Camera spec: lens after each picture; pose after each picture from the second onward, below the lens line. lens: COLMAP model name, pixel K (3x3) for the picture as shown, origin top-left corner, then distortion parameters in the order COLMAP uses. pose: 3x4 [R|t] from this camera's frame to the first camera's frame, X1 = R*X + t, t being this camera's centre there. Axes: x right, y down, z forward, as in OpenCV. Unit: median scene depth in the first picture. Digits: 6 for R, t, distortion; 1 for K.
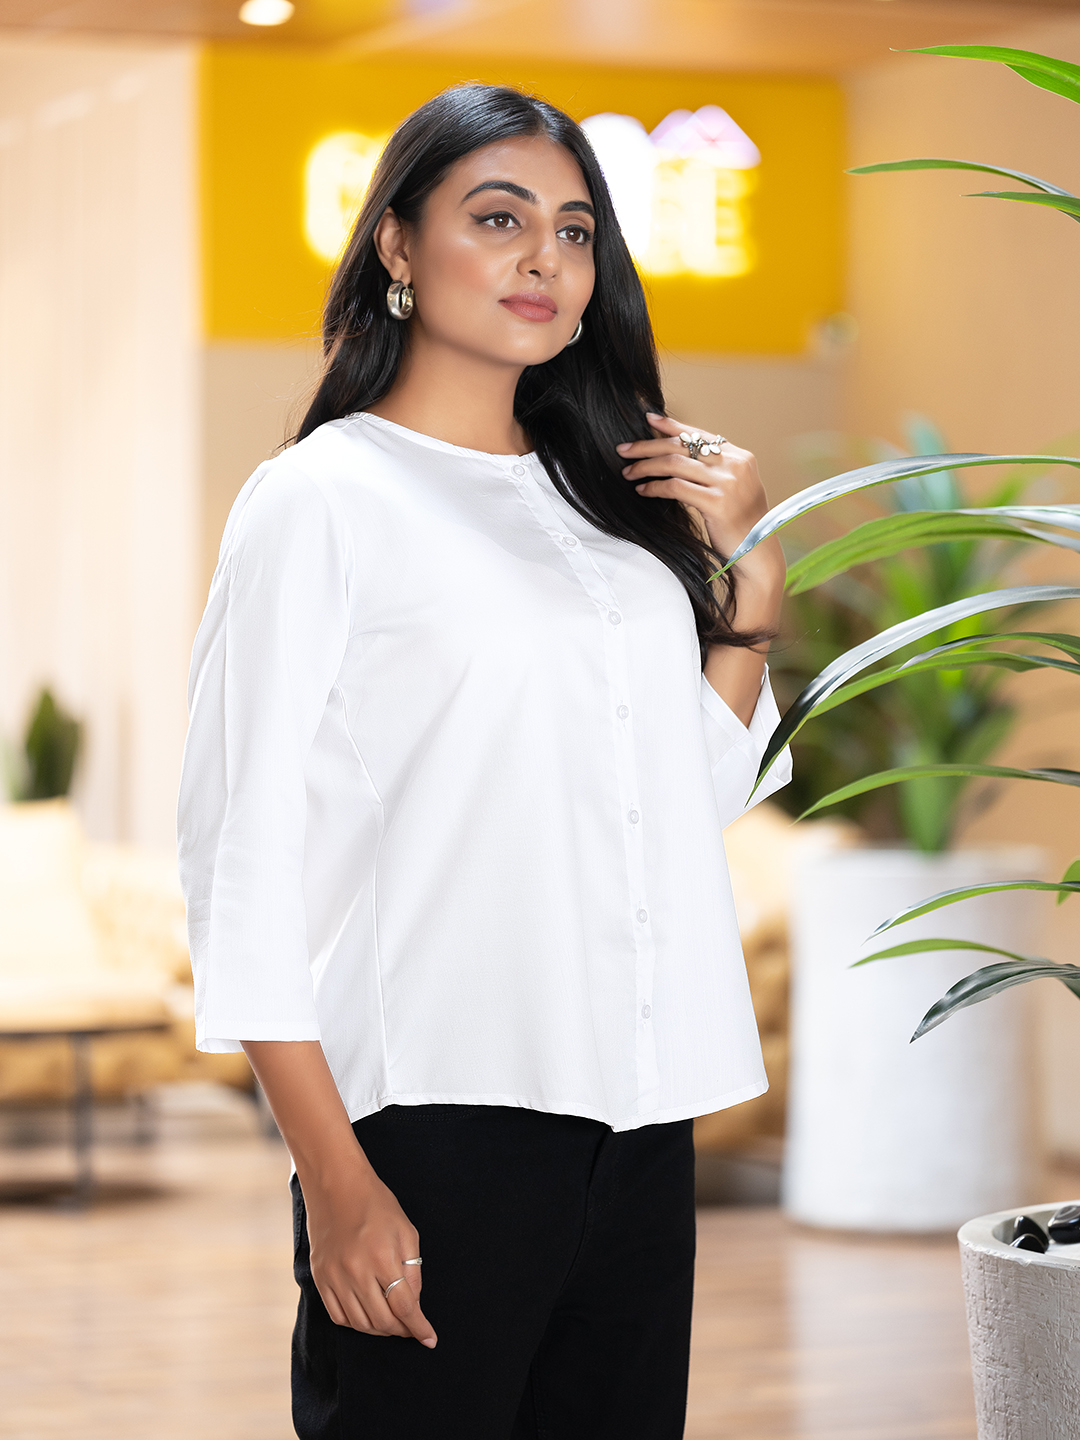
lens RADIAL K [[4160.6, 0, 540.0], [0, 4160.6, 720.0], [0, 0, 1]] dist [-0.137867, -0.121500]
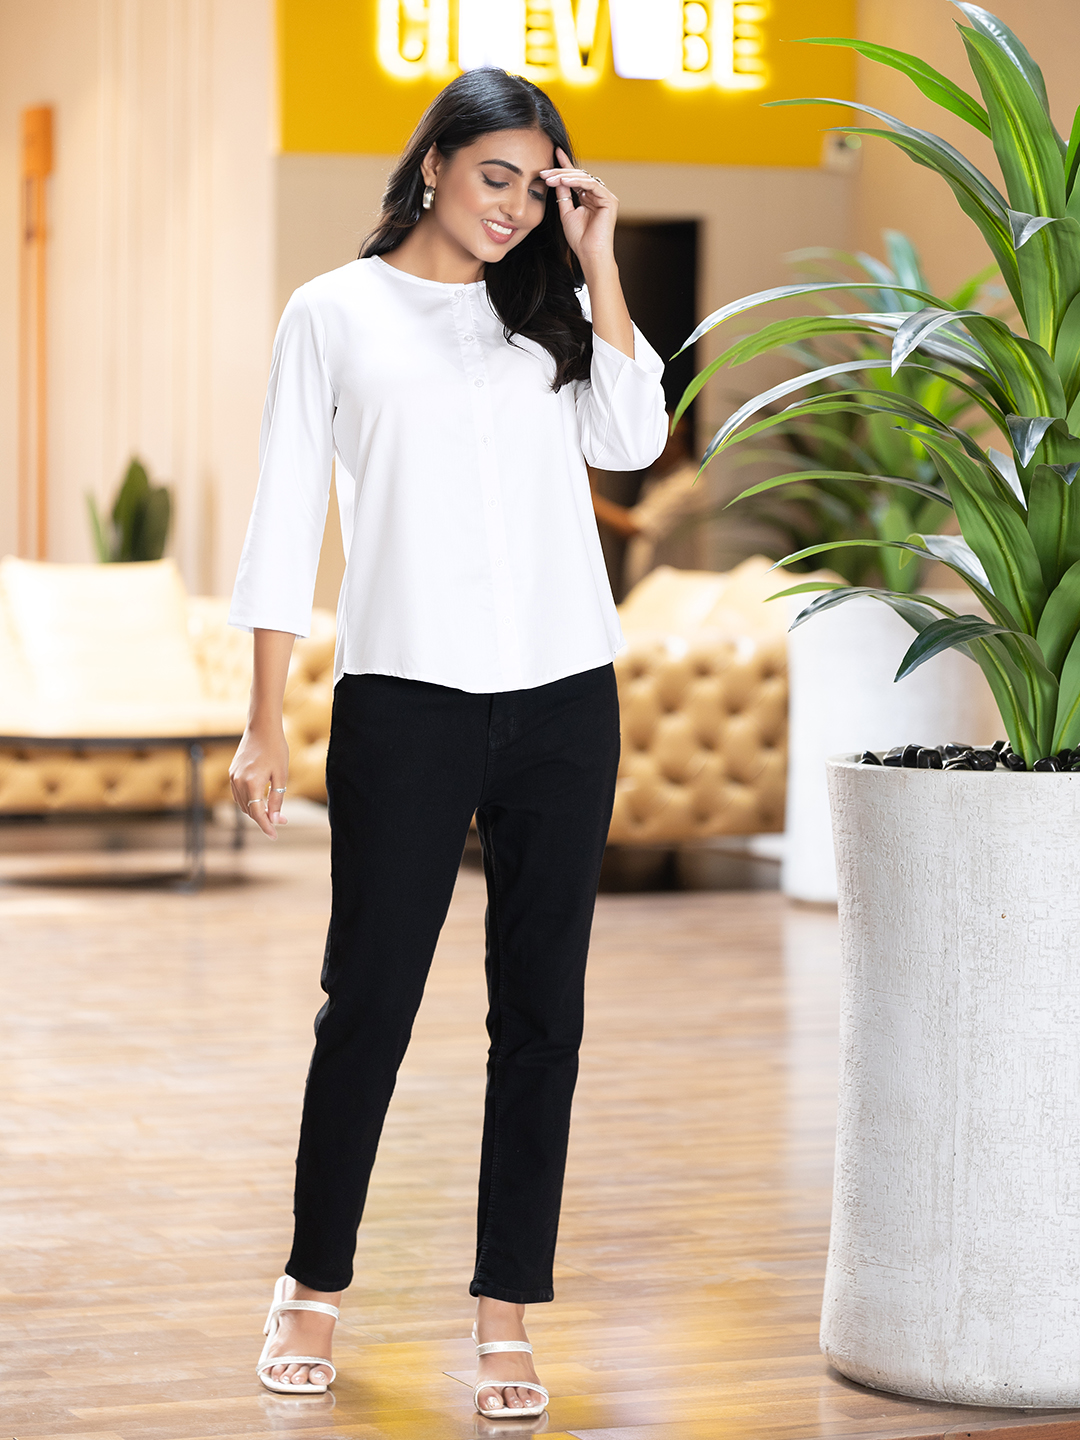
lens RADIAL K [[3953.2, 0, 540.0], [0, 3953.2, 720.0], [0, 0, 1]] dist [-0.095626, -0.699013]
pose [[0.999944, 0.001345, -0.010497, 0.002528], [-0.000752, 0.998412, 0.056326, 0.010990], [0.010556, -0.056315, 0.998357, -0.296274]]
